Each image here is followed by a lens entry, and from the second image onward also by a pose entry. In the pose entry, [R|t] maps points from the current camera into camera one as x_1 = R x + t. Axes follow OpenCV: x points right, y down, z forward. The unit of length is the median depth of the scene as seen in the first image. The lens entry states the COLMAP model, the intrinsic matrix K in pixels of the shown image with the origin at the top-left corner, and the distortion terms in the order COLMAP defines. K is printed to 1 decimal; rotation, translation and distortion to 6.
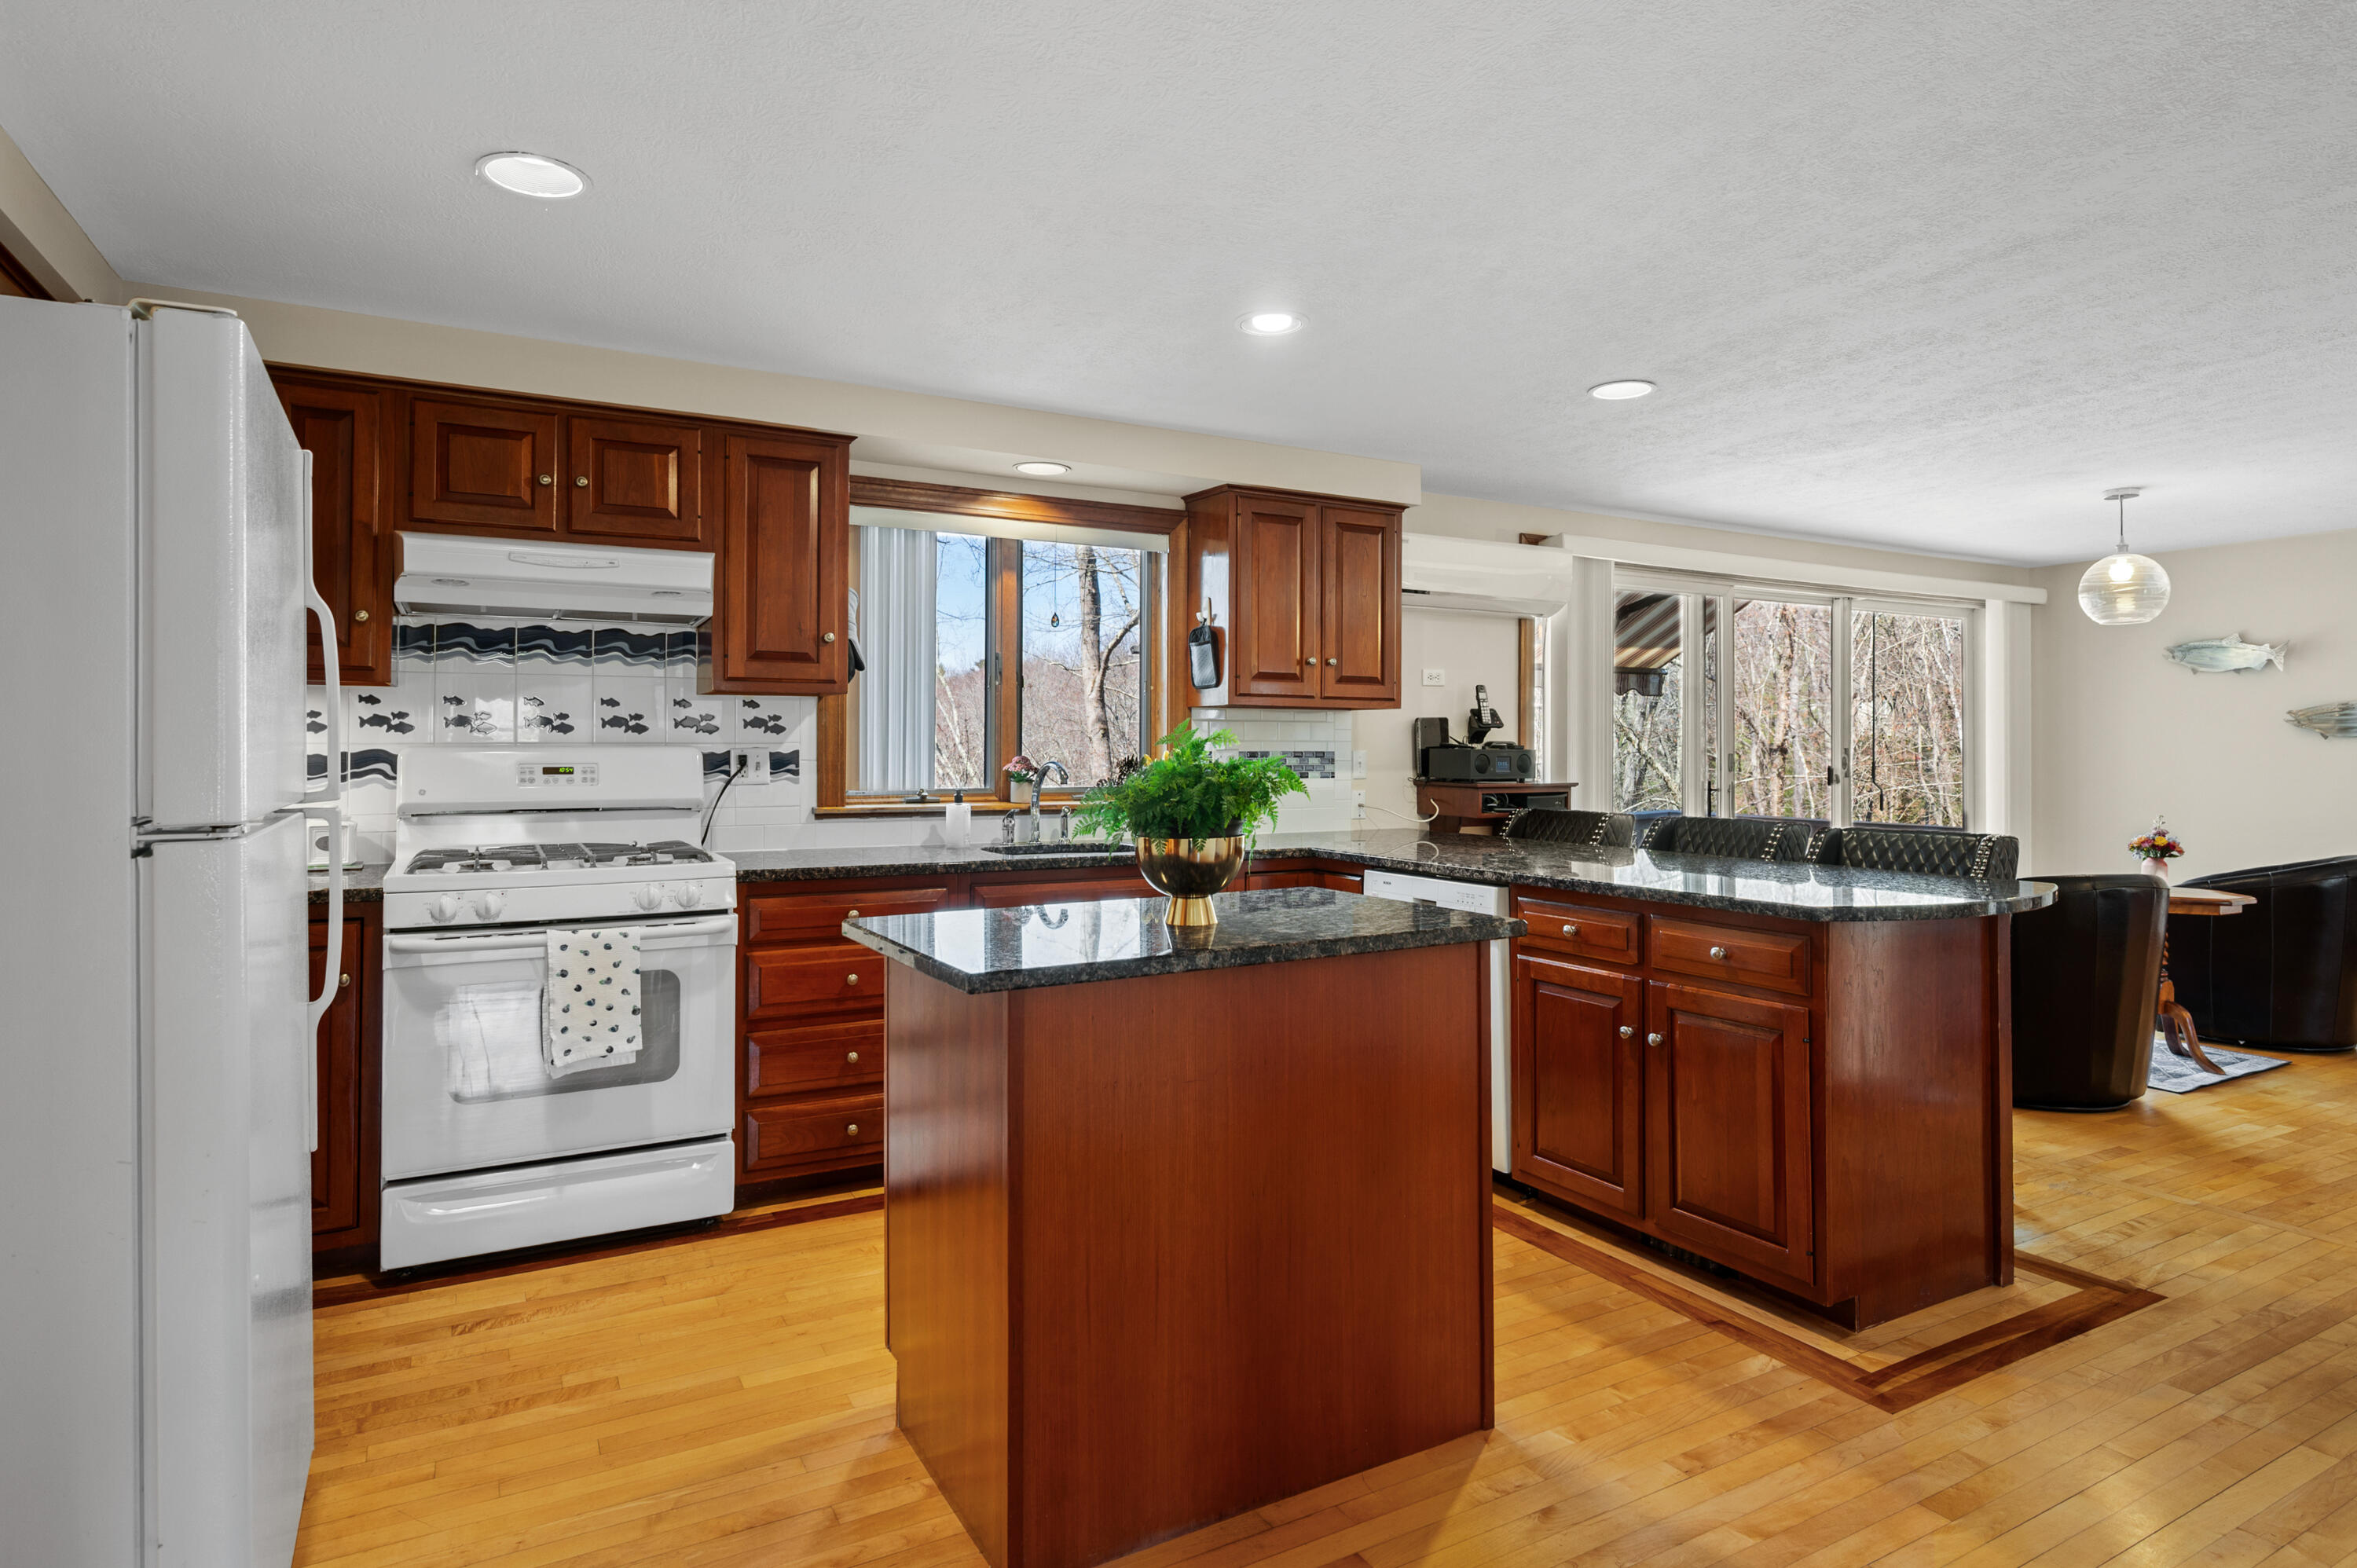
lens RADIAL K [[1293.7, 0, 1201.6], [0, 1293.7, 722.7], [0, 0, 1]] dist [-0.000906, 0.000011]
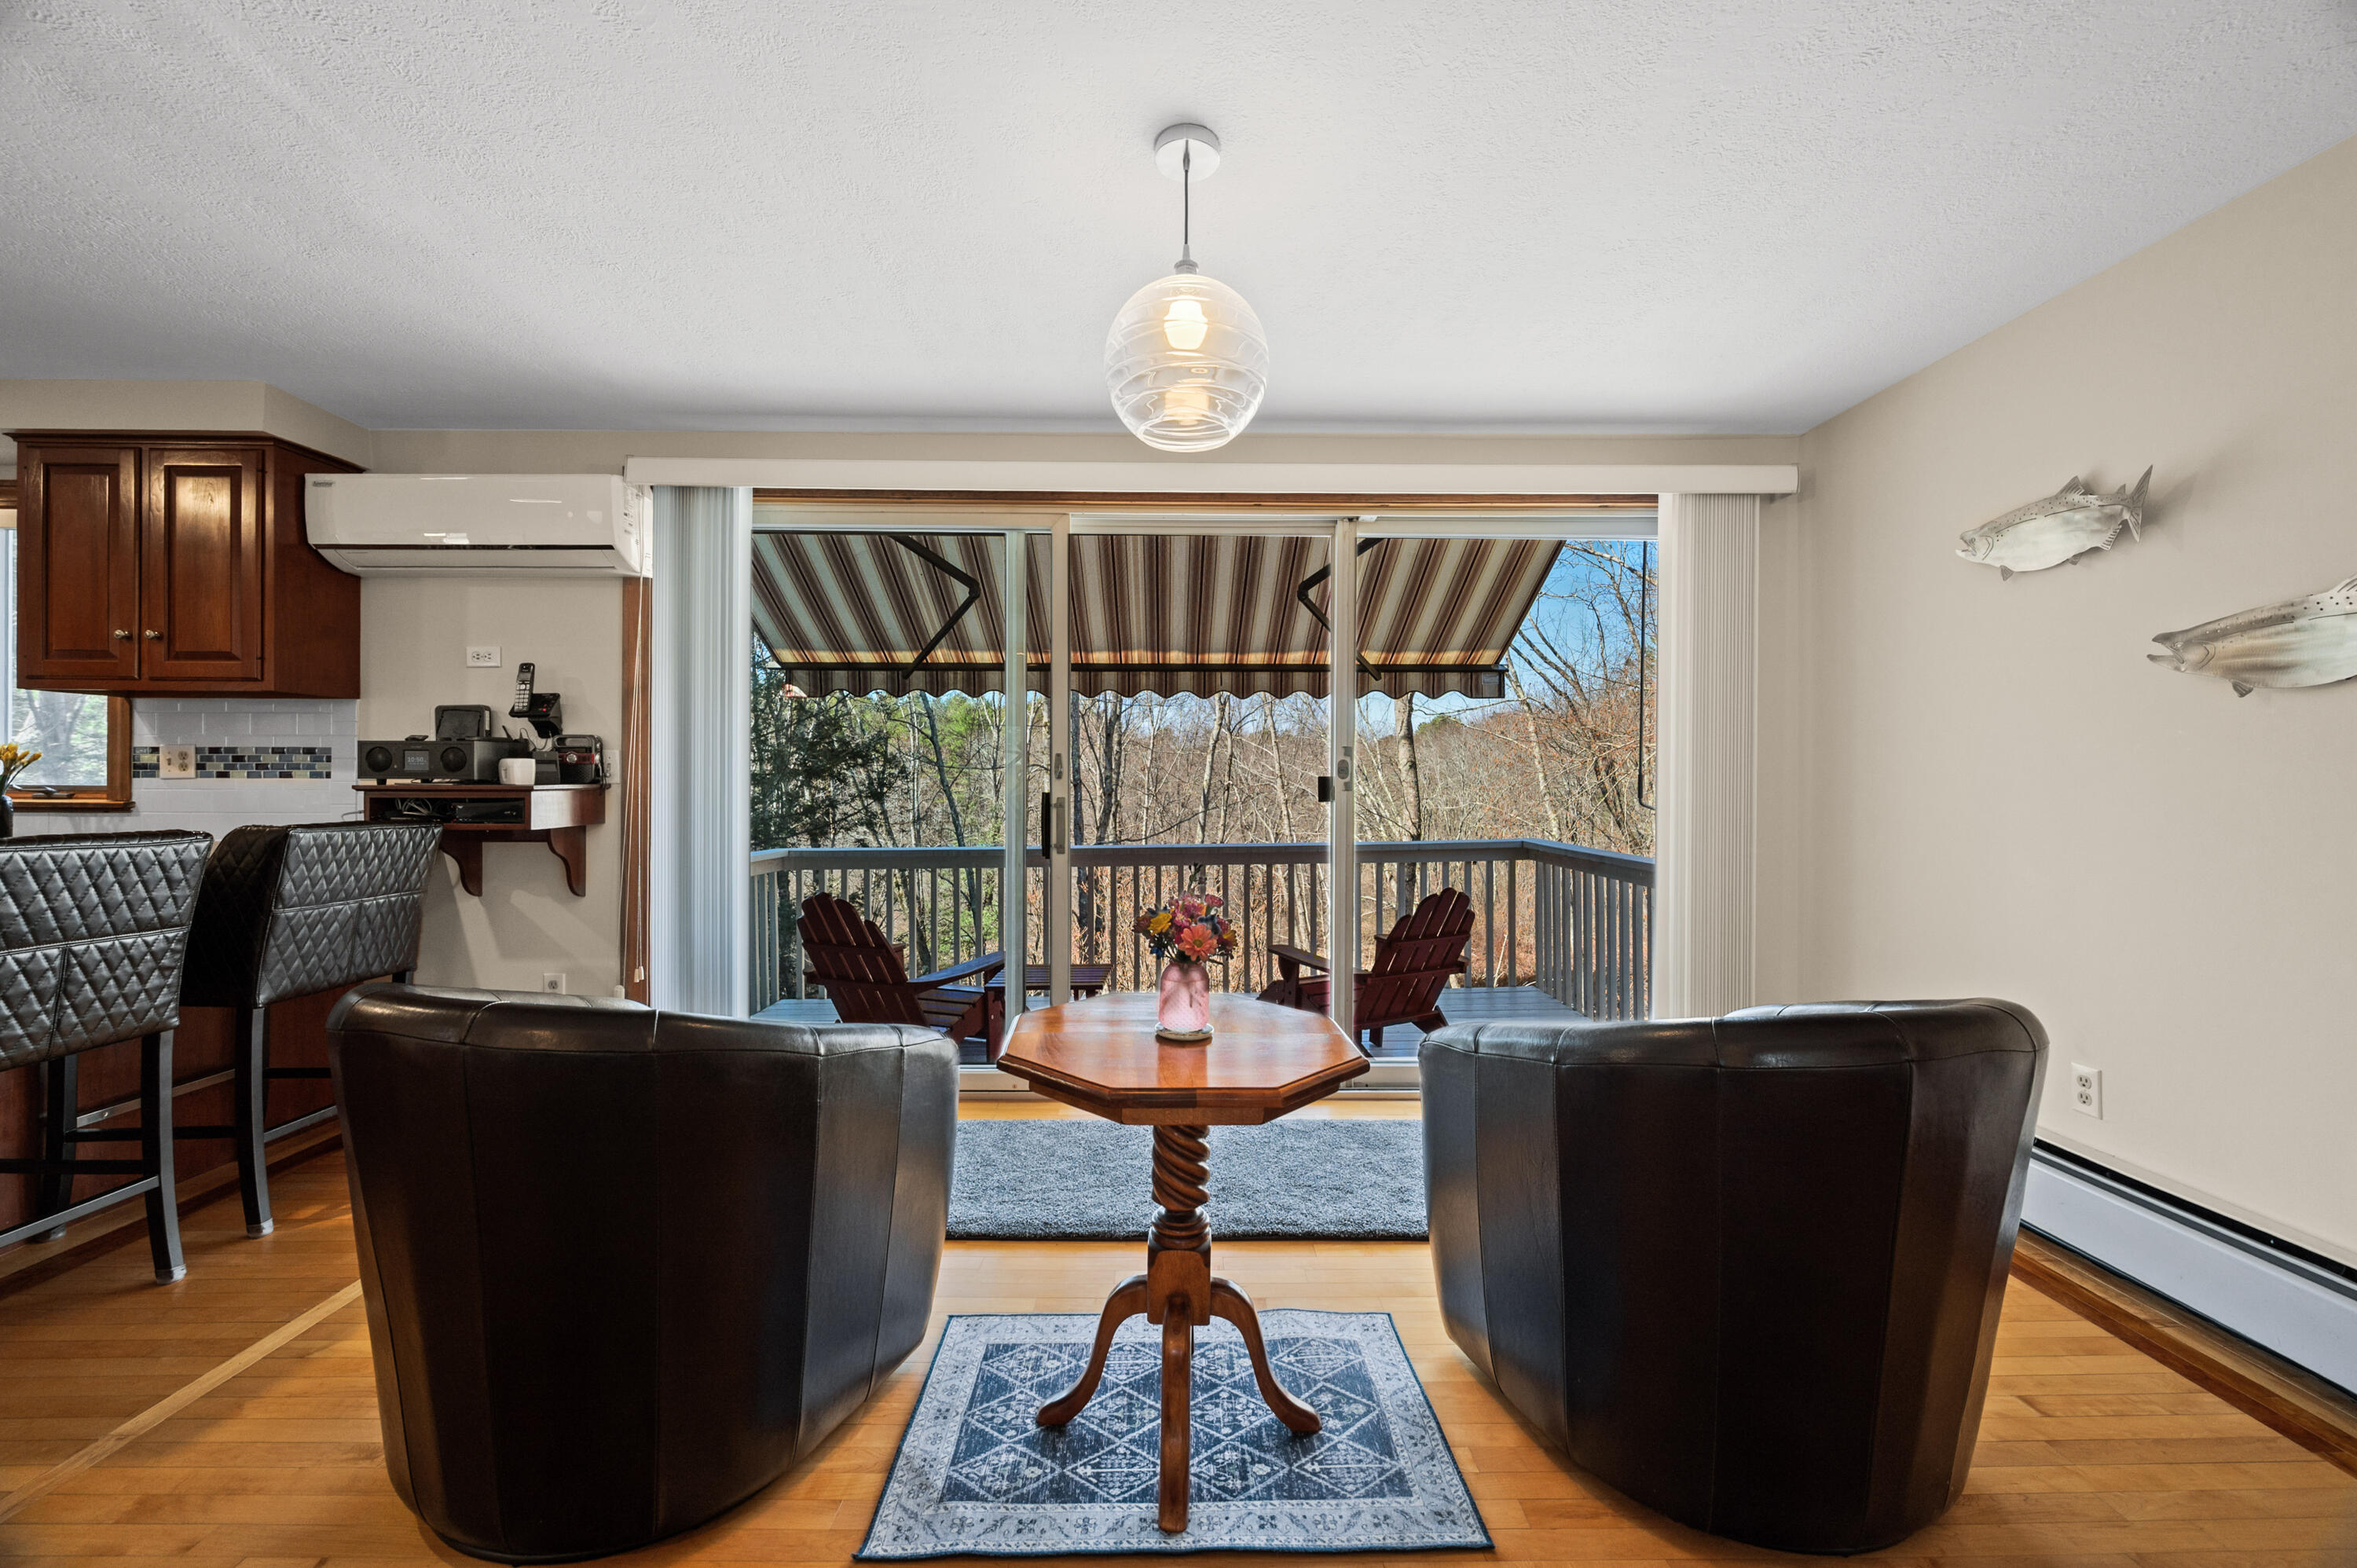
lens RADIAL K [[948.3, 0, 1178.8], [0, 948.3, 779.5], [0, 0, 1]] dist [-0.002100, 0.000005]
pose [[0.874412, 0.004552, -0.485163, 0.859708], [0.007467, 0.999711, 0.022836, 0.032203], [0.485127, -0.023590, 0.874125, 0.699372]]
